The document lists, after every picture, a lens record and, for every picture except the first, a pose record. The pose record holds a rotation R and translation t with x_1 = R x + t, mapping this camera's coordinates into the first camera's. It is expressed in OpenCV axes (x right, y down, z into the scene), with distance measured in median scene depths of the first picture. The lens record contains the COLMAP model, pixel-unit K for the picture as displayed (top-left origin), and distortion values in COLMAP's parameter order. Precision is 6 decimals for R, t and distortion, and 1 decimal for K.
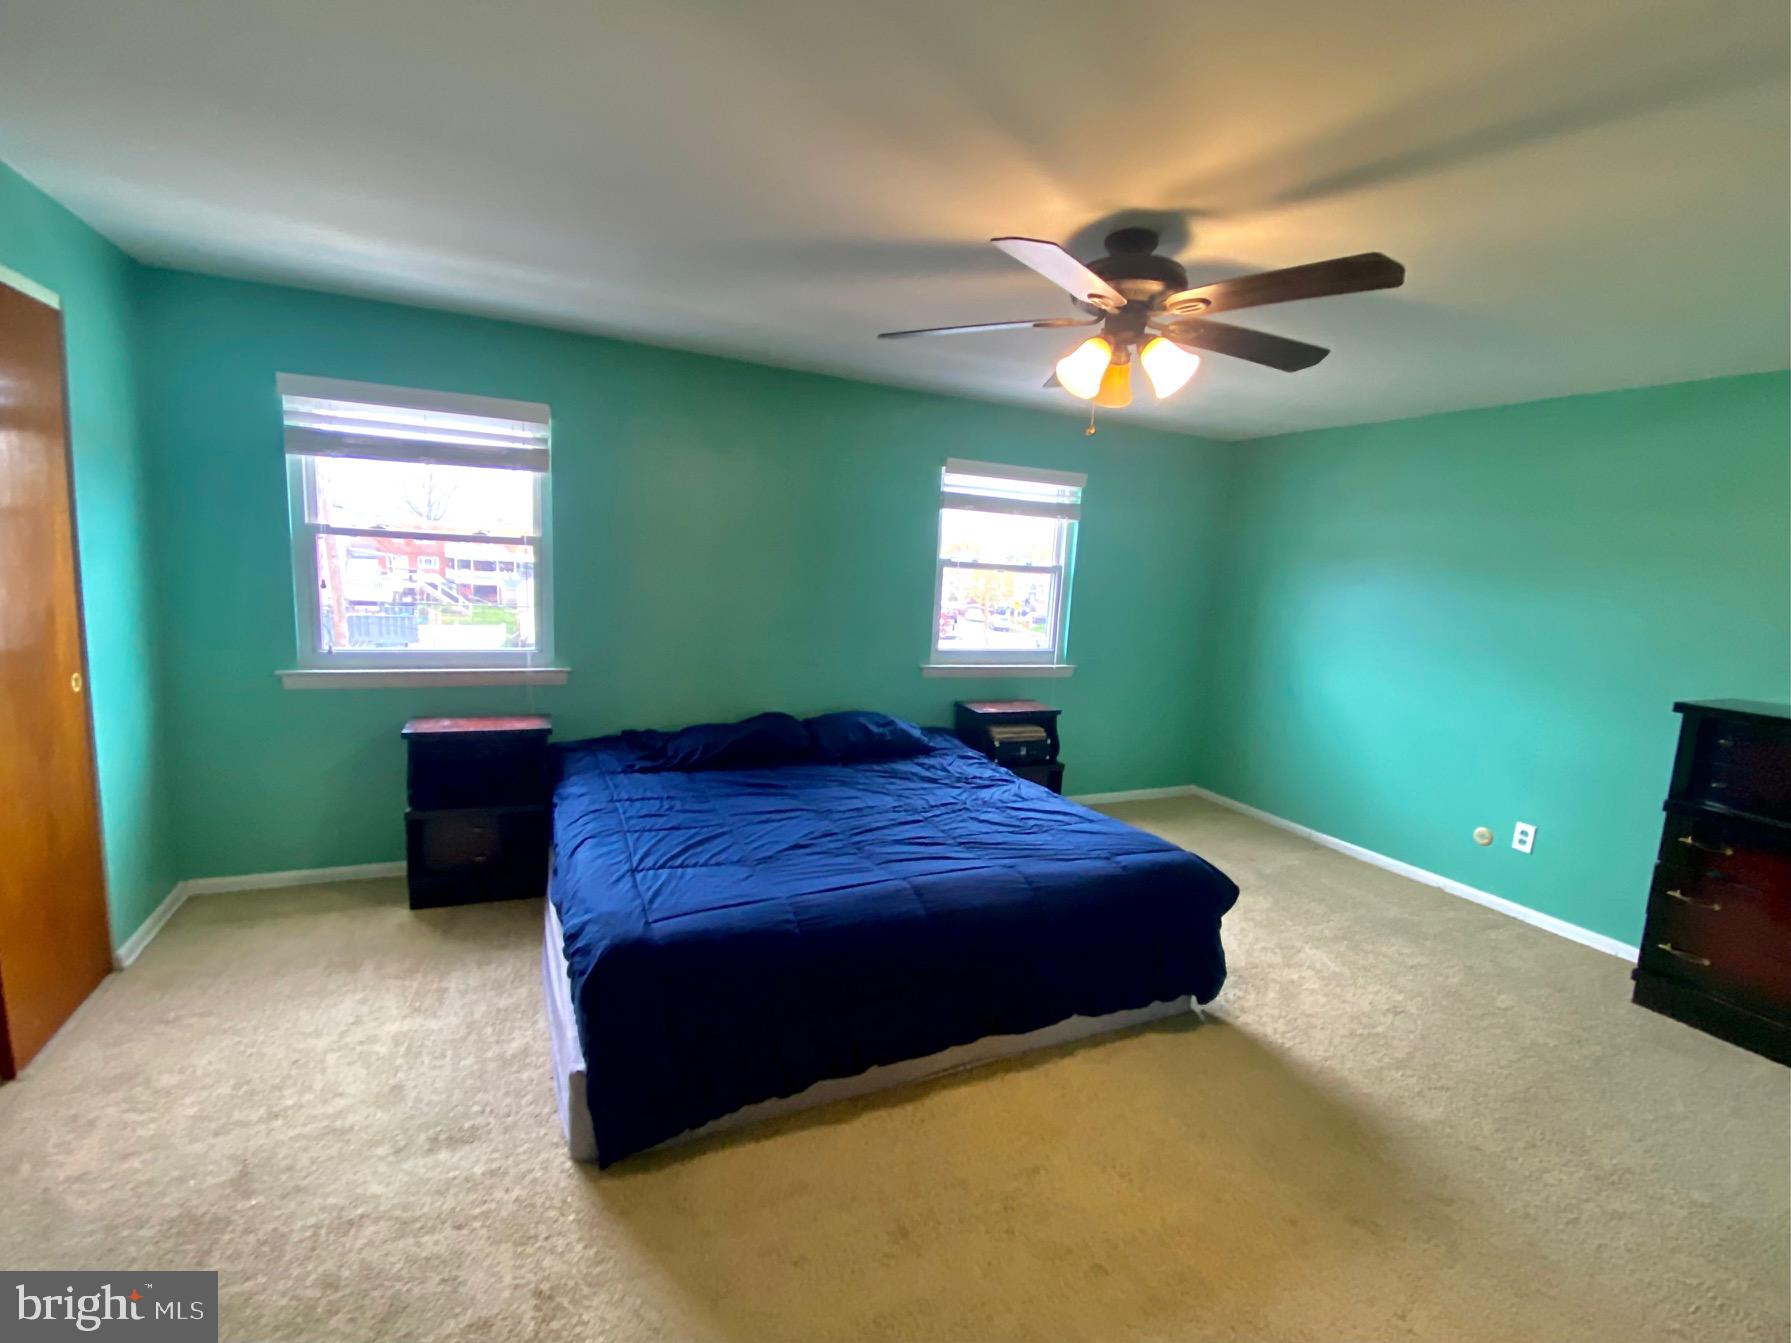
lens RADIAL K [[812.7, 0, 895.5], [0, 812.7, 671.5], [0, 0, 1]] dist [0.023598, -0.043769]
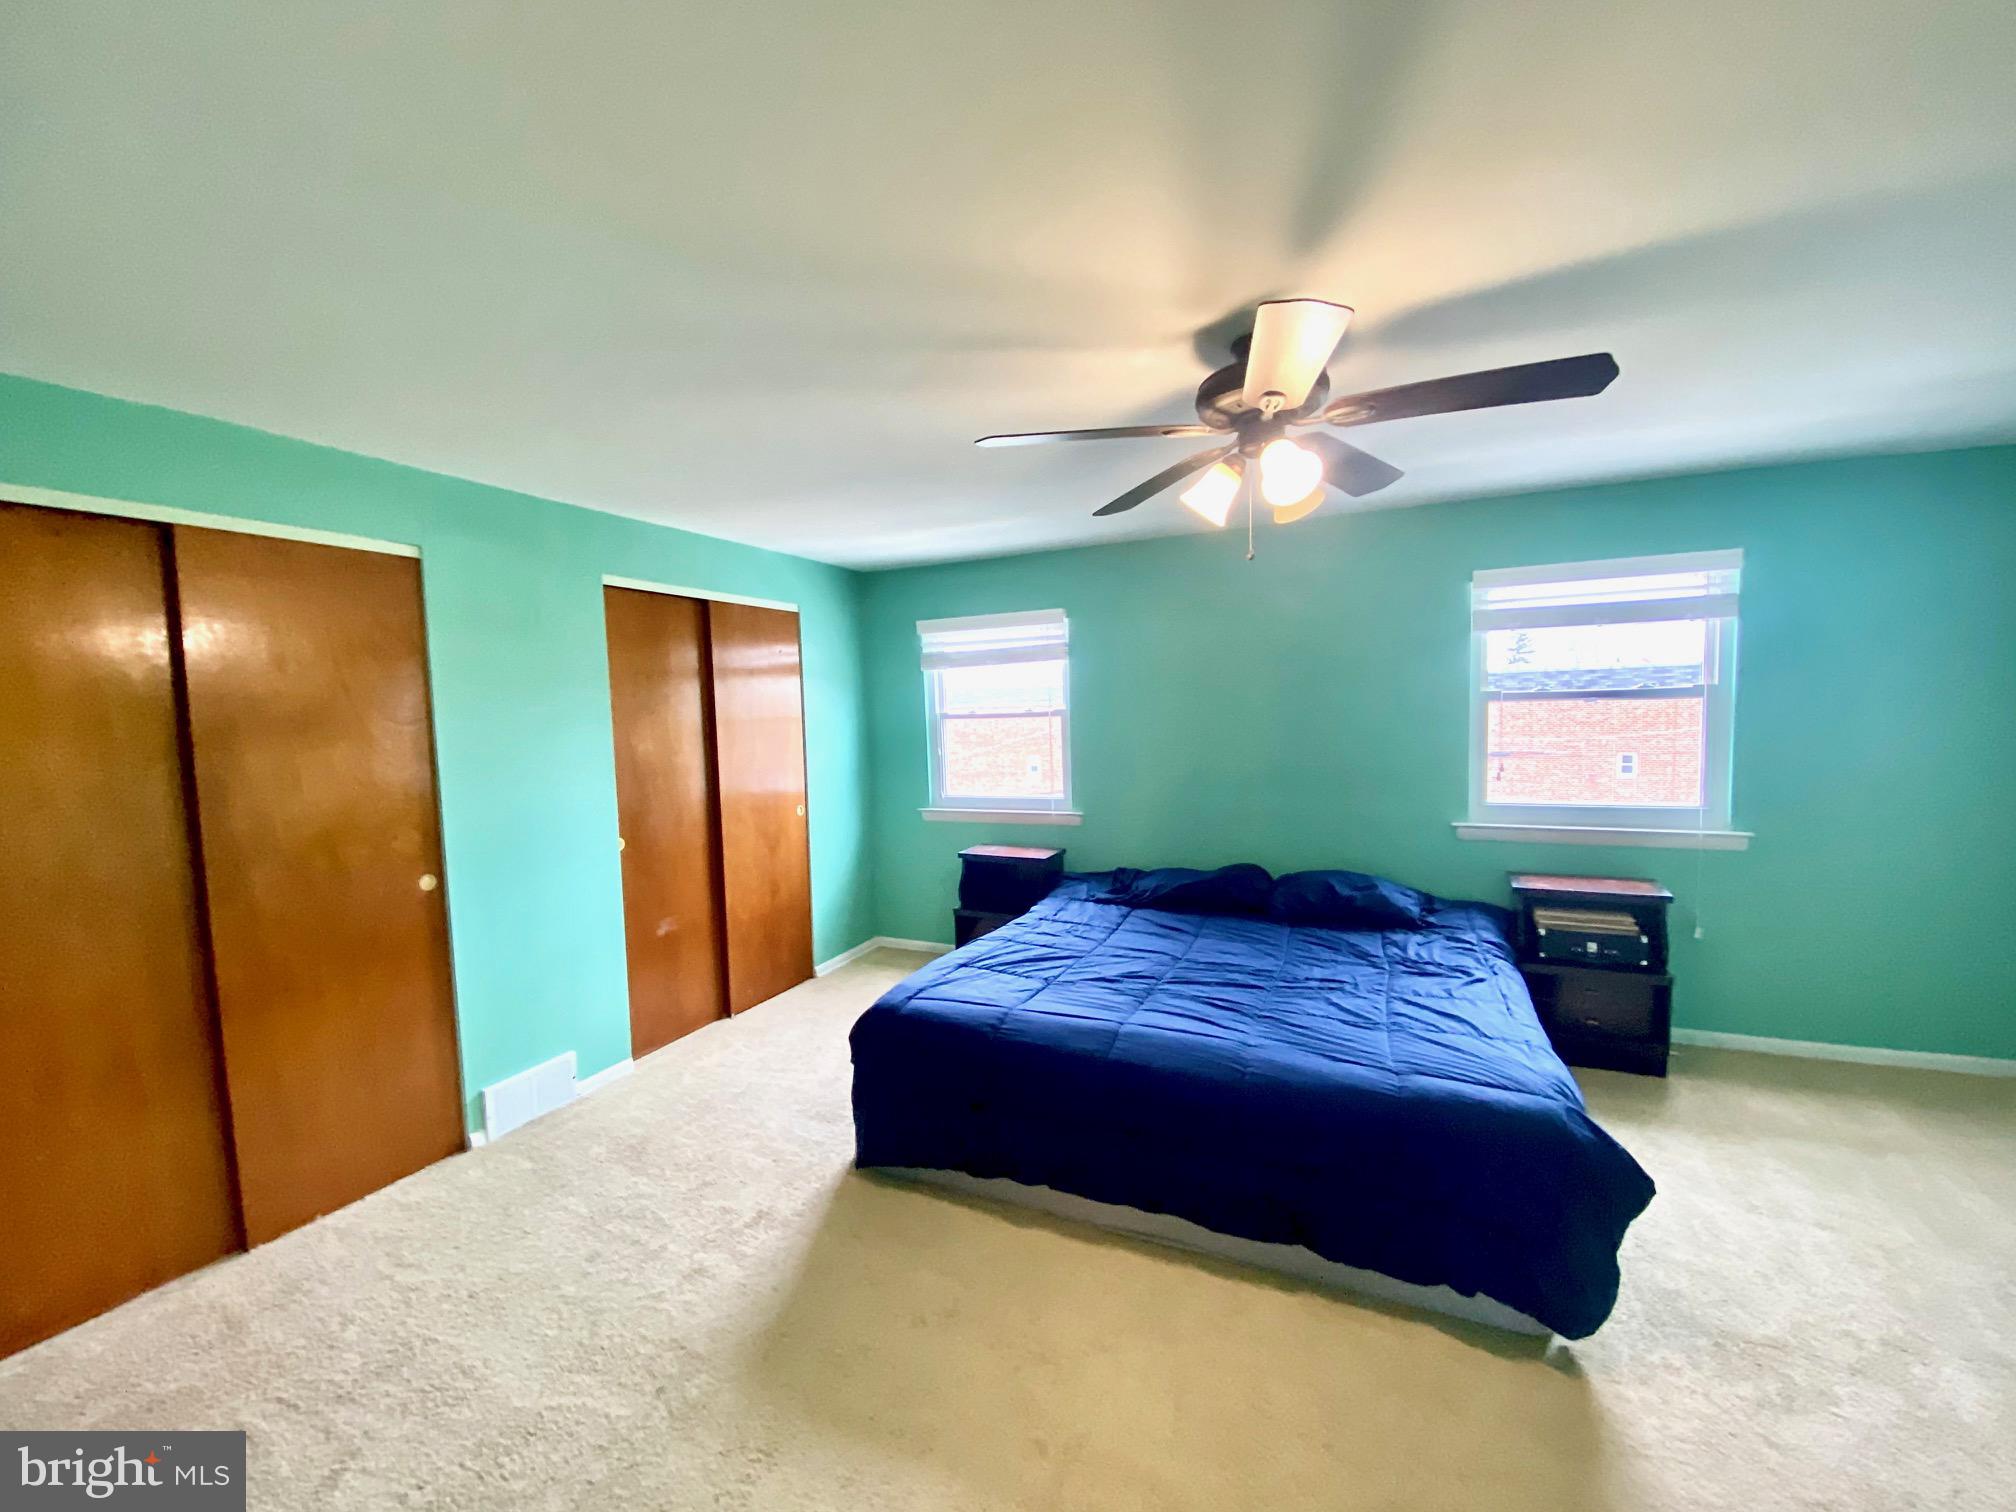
lens RADIAL K [[817.7, 0, 1006.1], [0, 817.7, 721.7], [0, 0, 1]] dist [-0.000009, -0.014865]
pose [[0.592061, -0.061398, -0.803551, 0.604294], [-0.040149, 0.993608, -0.105502, -0.005816], [0.804893, 0.094725, 0.585811, 0.191746]]
